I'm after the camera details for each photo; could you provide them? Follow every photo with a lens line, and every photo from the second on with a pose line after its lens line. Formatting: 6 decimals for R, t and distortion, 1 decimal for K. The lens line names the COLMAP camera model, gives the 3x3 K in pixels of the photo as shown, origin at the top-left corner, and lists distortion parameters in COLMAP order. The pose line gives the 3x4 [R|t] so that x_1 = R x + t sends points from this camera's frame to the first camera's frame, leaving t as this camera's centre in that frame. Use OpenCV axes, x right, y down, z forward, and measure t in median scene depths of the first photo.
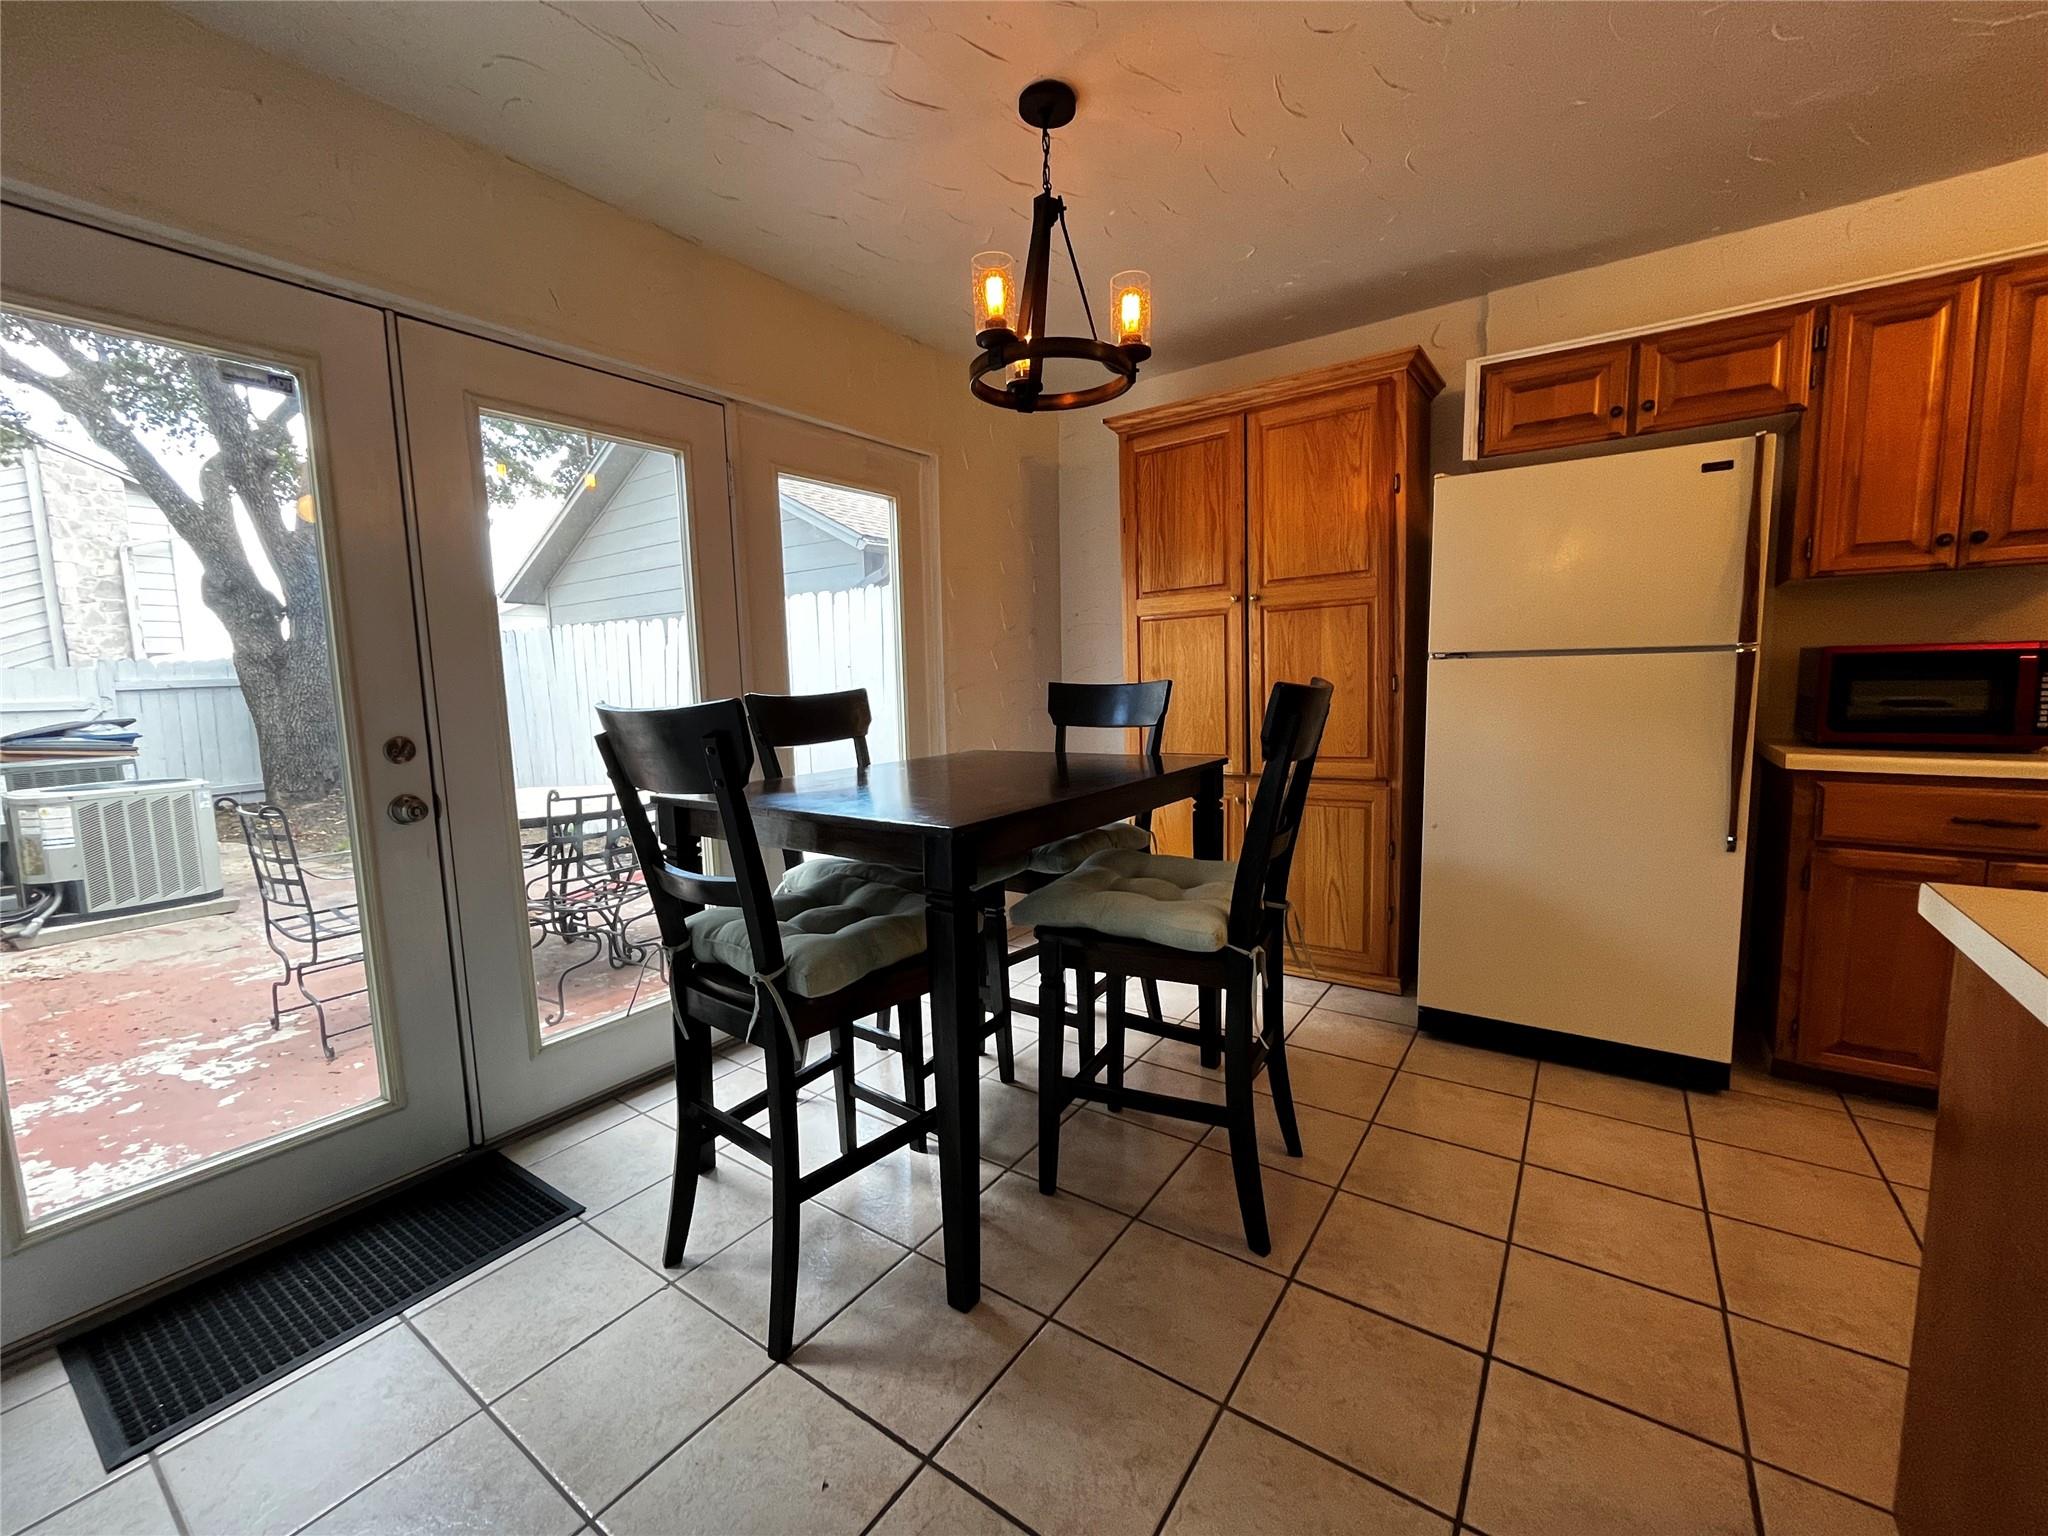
lens RADIAL K [[833.7, 0, 1024.0], [0, 833.7, 768.0], [0, 0, 1]] dist [-0.001744, 0.000167]
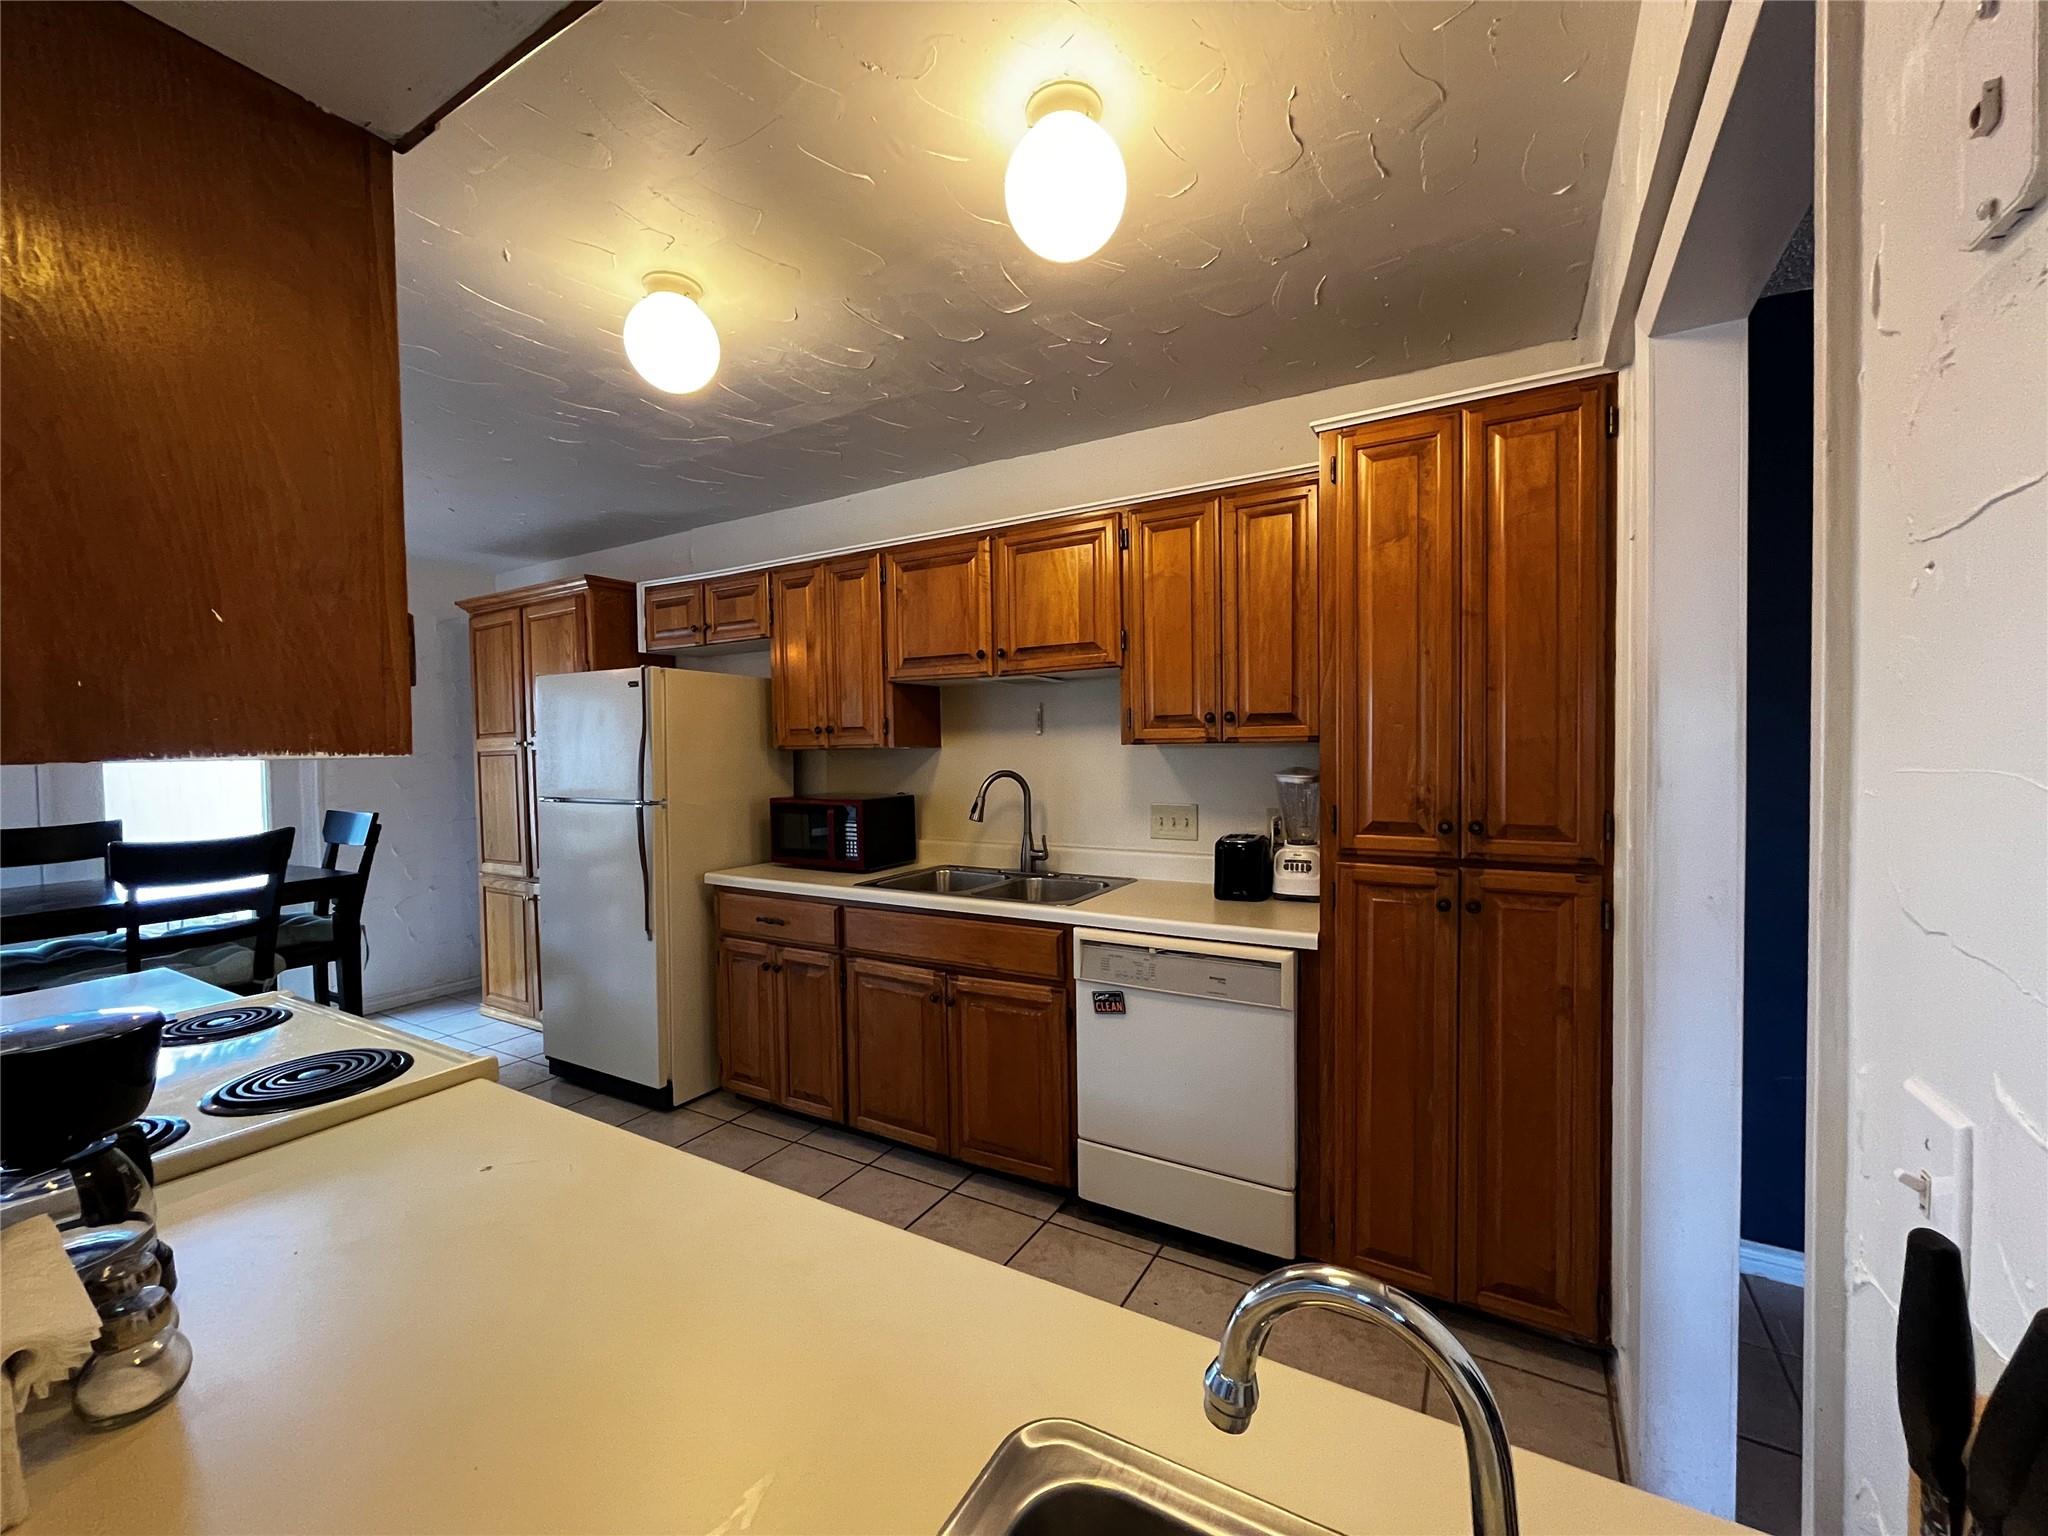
lens RADIAL K [[816.1, 0, 1032.8], [0, 816.1, 770.2], [0, 0, 1]] dist [-0.000539, 0.000011]
pose [[0.996858, 0.007396, 0.078864, 1.087158], [-0.001333, 0.997057, -0.076649, -0.070102], [-0.079199, 0.076303, 0.993934, -0.394500]]
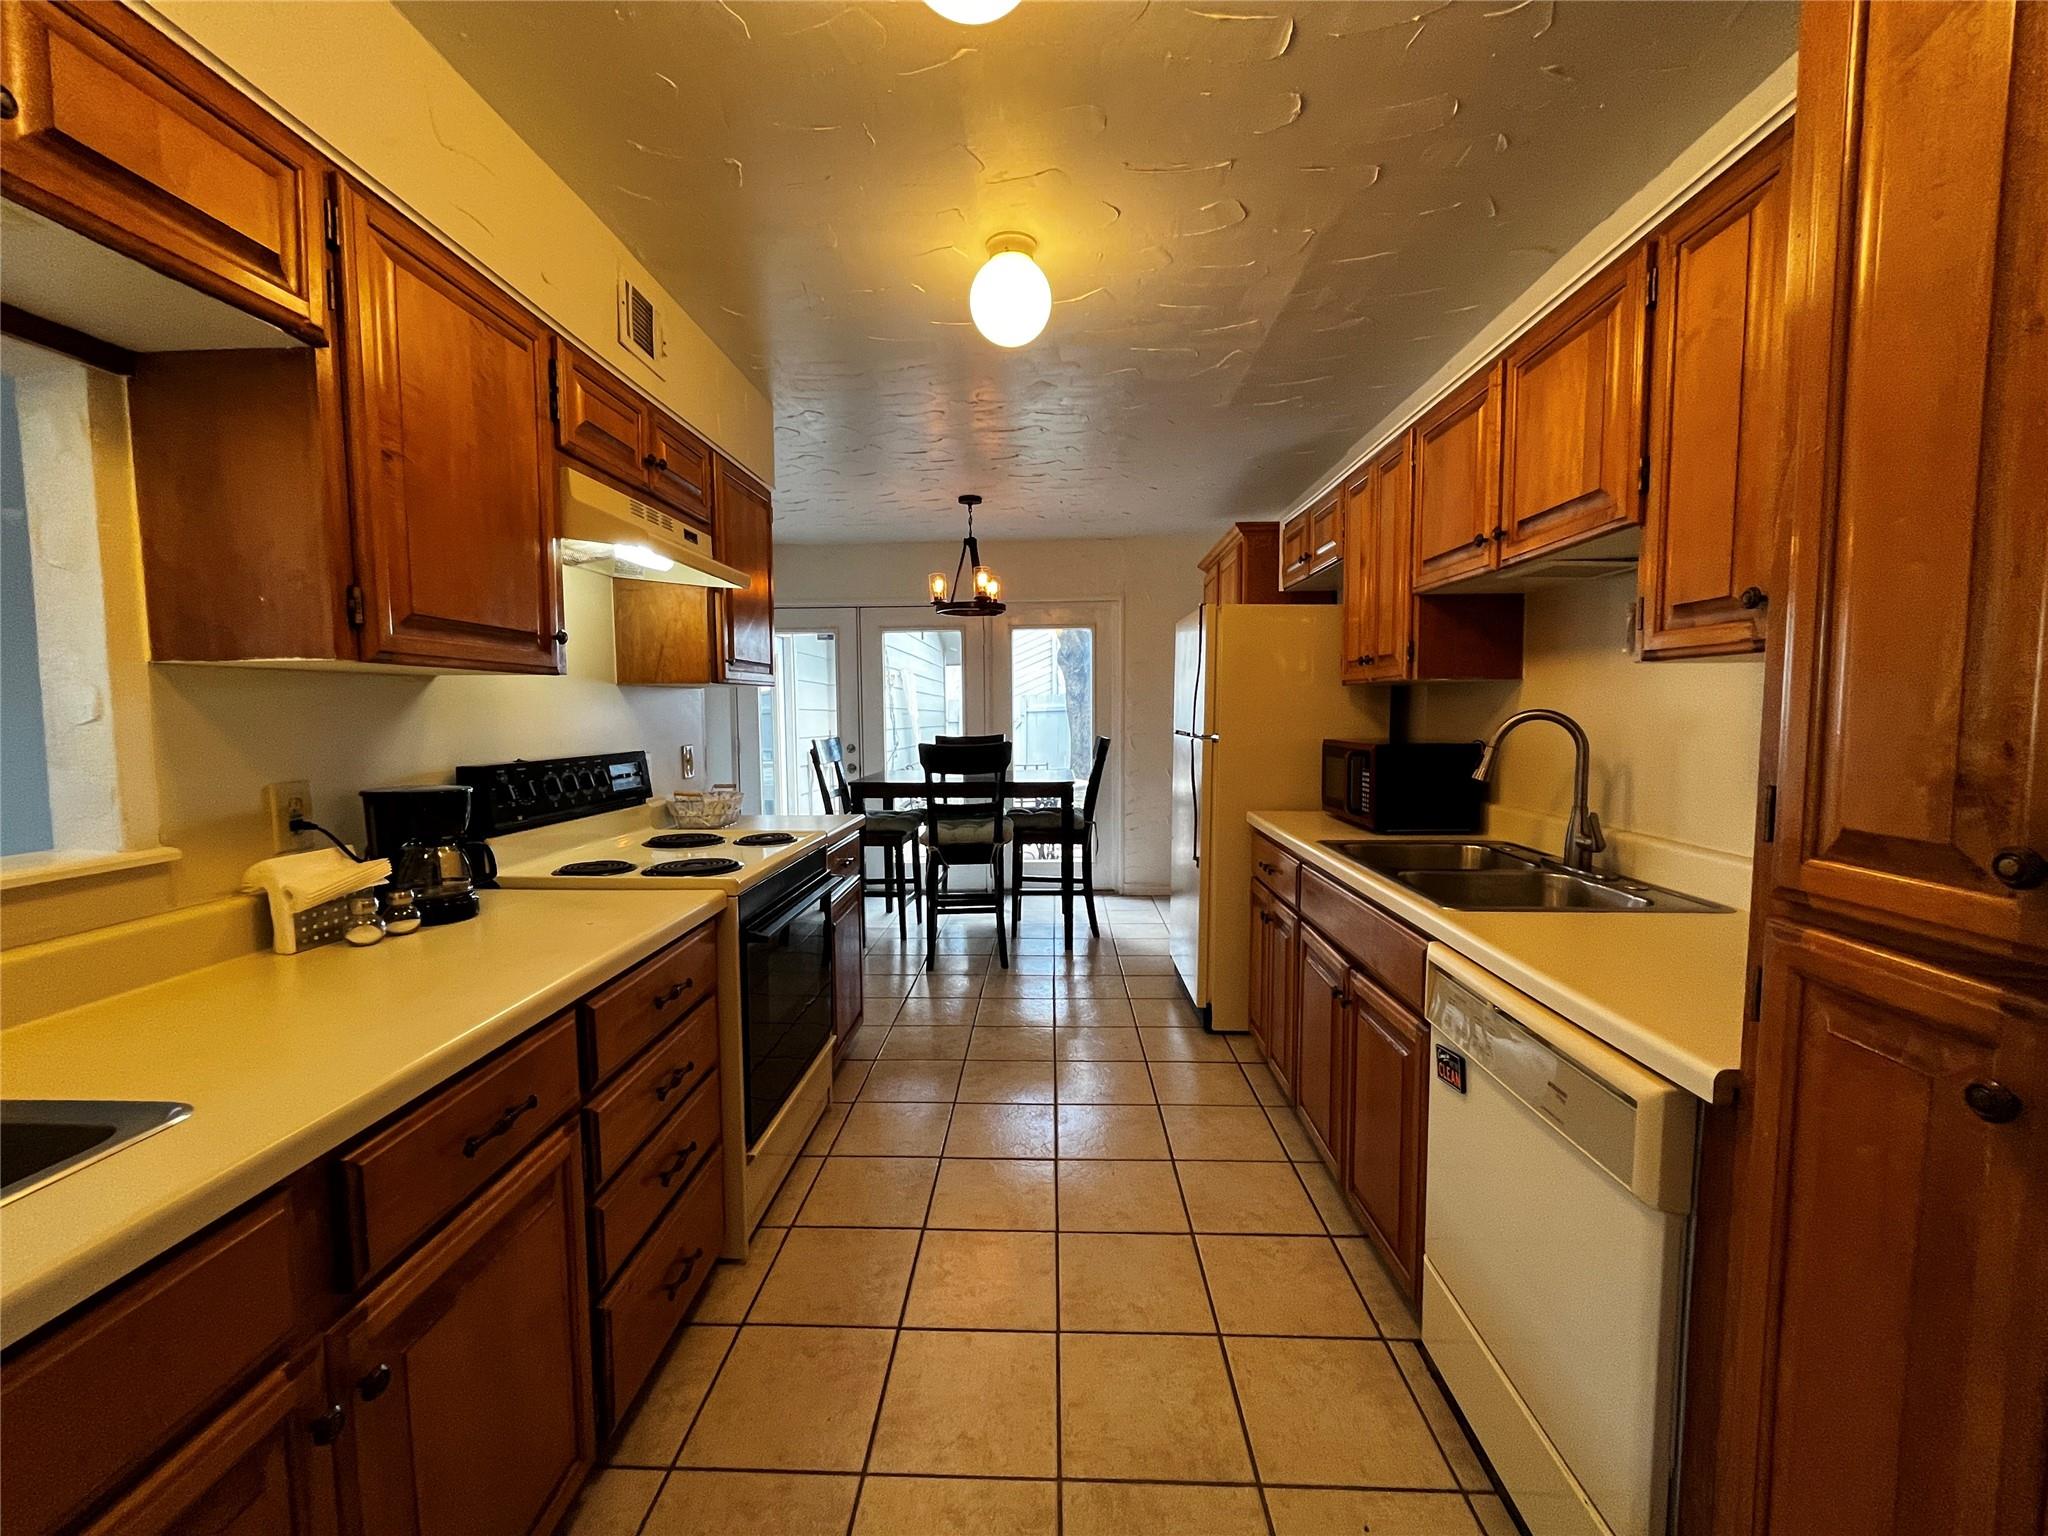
lens RADIAL K [[833.7, 0, 1024.0], [0, 833.7, 768.0], [0, 0, 1]] dist [-0.001744, 0.000167]
pose [[0.536215, 0.081494, -0.840138, 1.518259], [-0.094370, 0.994876, 0.036273, -0.084924], [0.838790, 0.059834, 0.541158, -0.093648]]
